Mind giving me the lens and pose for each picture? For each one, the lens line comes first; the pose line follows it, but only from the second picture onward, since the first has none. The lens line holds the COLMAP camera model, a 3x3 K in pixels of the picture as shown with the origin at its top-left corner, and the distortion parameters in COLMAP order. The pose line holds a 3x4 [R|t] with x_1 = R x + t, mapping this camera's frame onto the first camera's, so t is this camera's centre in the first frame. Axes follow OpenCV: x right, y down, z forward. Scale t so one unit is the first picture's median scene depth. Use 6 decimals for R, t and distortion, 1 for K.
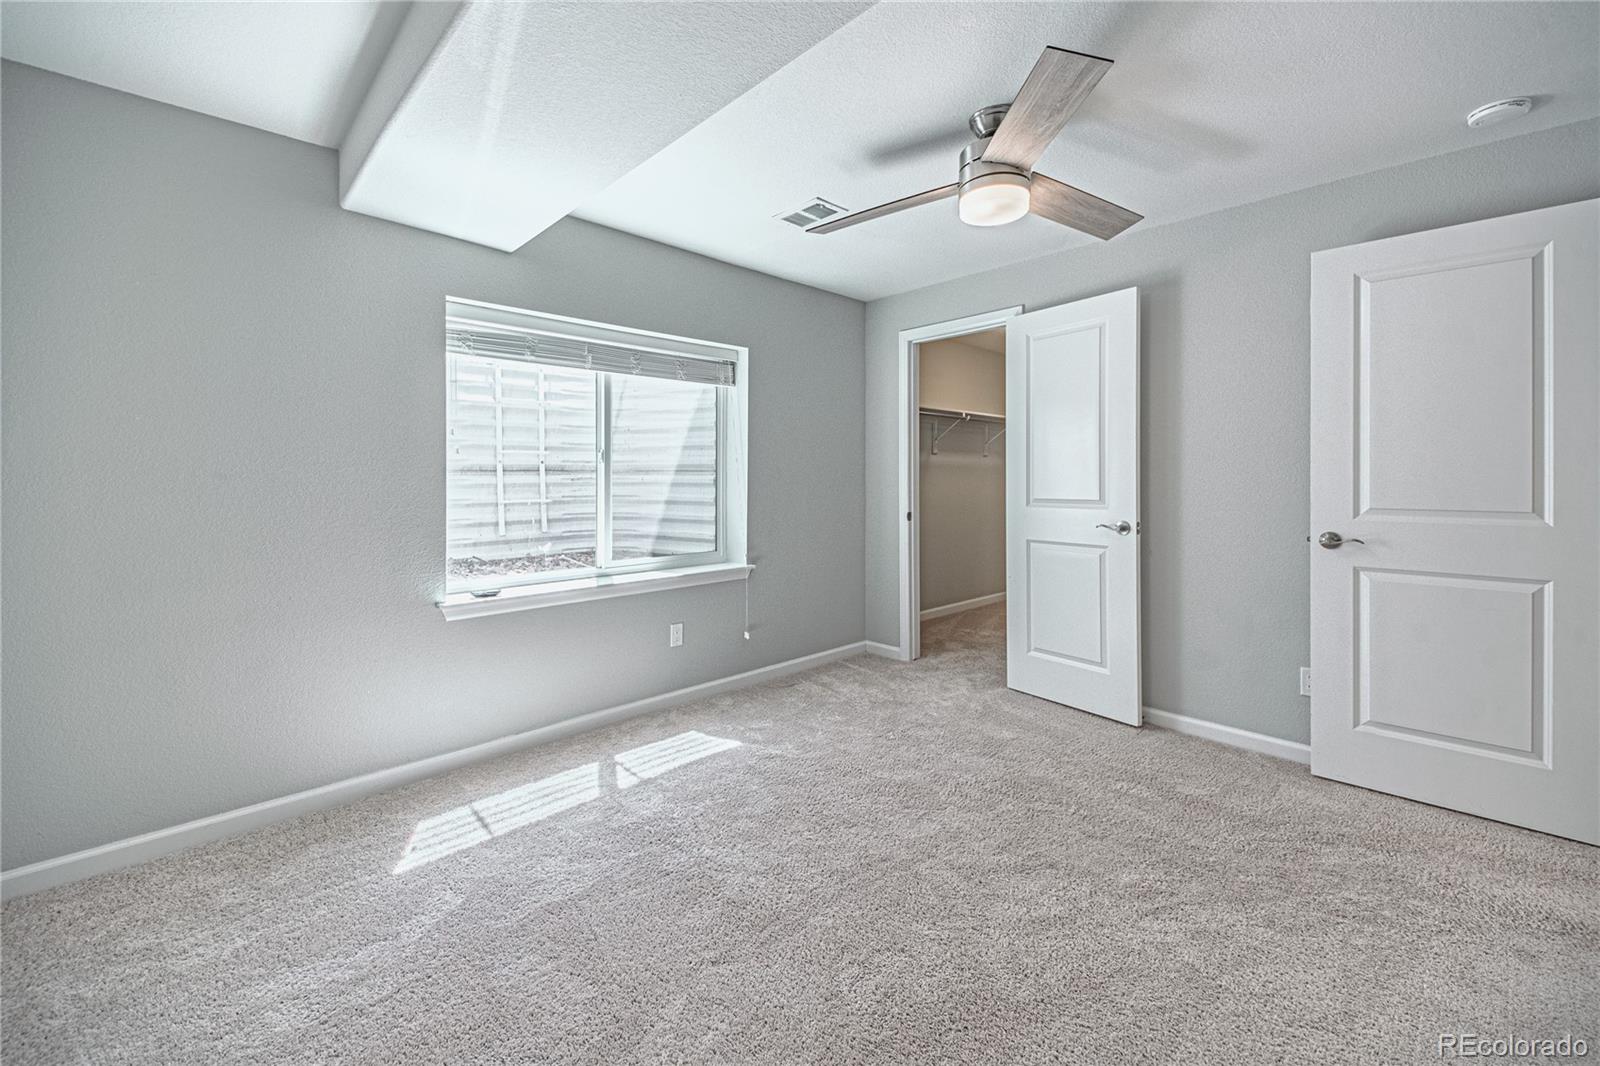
lens RADIAL K [[652.7, 0, 802.3], [0, 652.7, 501.0], [0, 0, 1]] dist [0.010440, -0.000164]
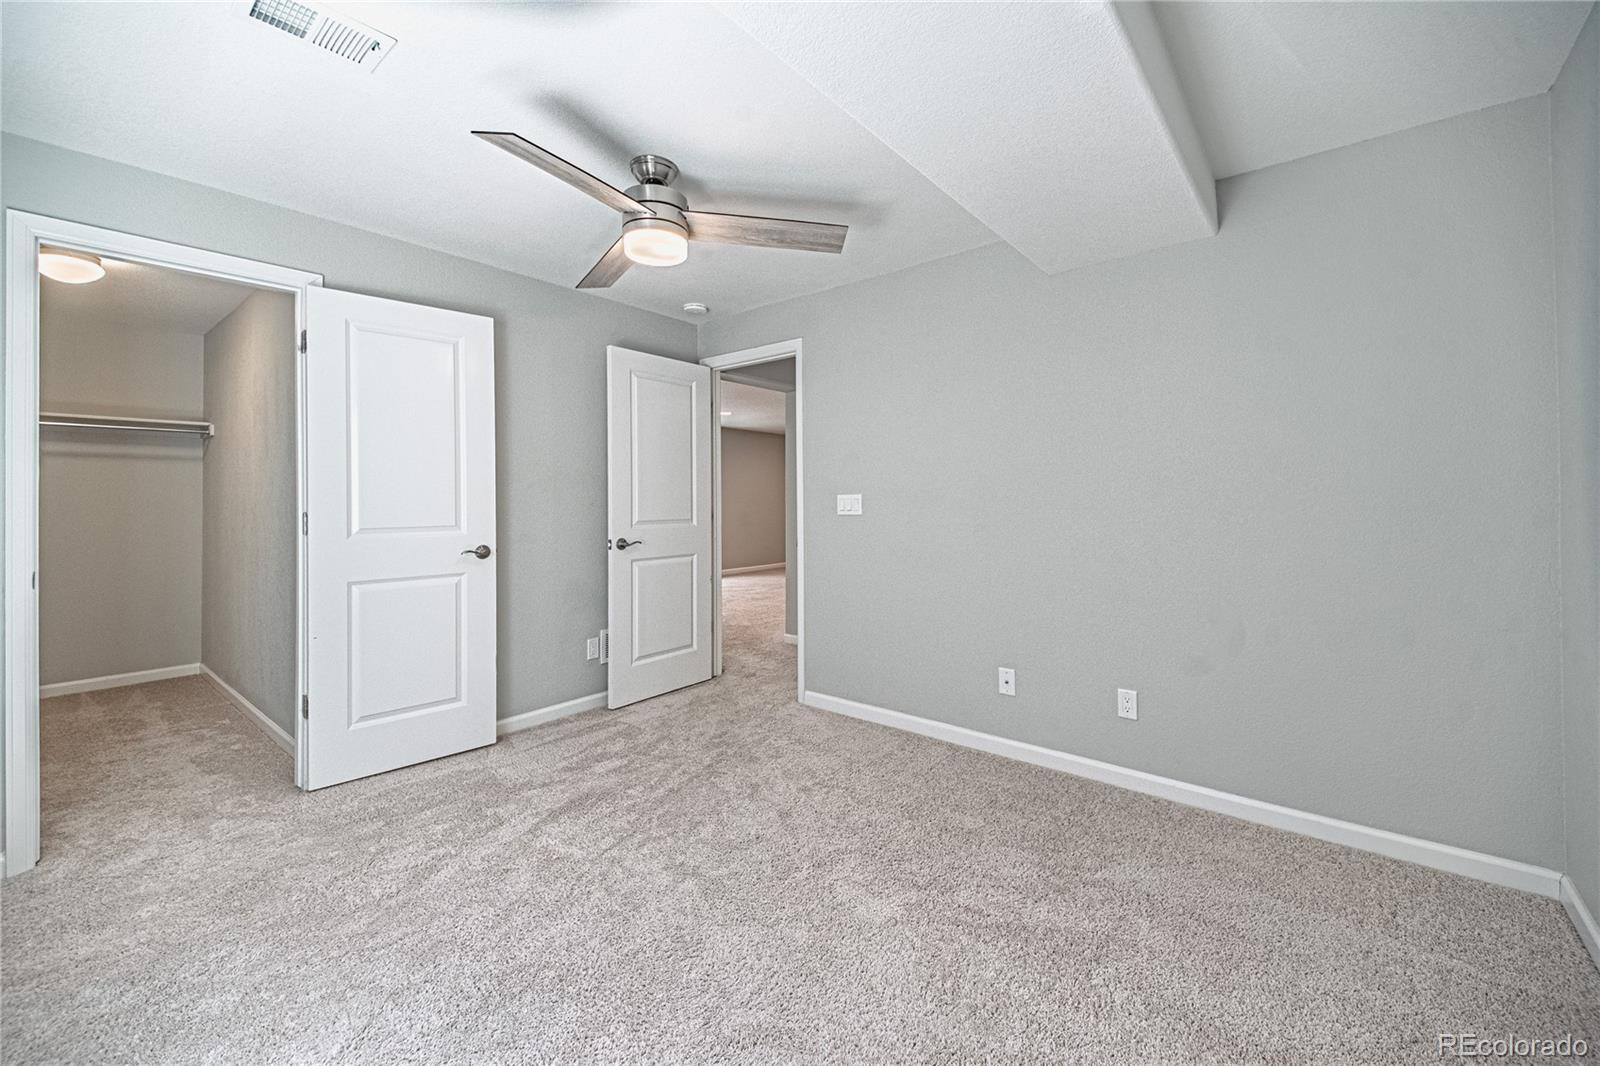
lens RADIAL K [[652.7, 0, 802.3], [0, 652.7, 501.0], [0, 0, 1]] dist [0.010440, -0.000164]
pose [[-0.133744, -0.004665, 0.991005, -0.579580], [0.035493, 0.999325, 0.009495, -0.029130], [-0.990380, 0.036444, -0.133488, 0.655710]]
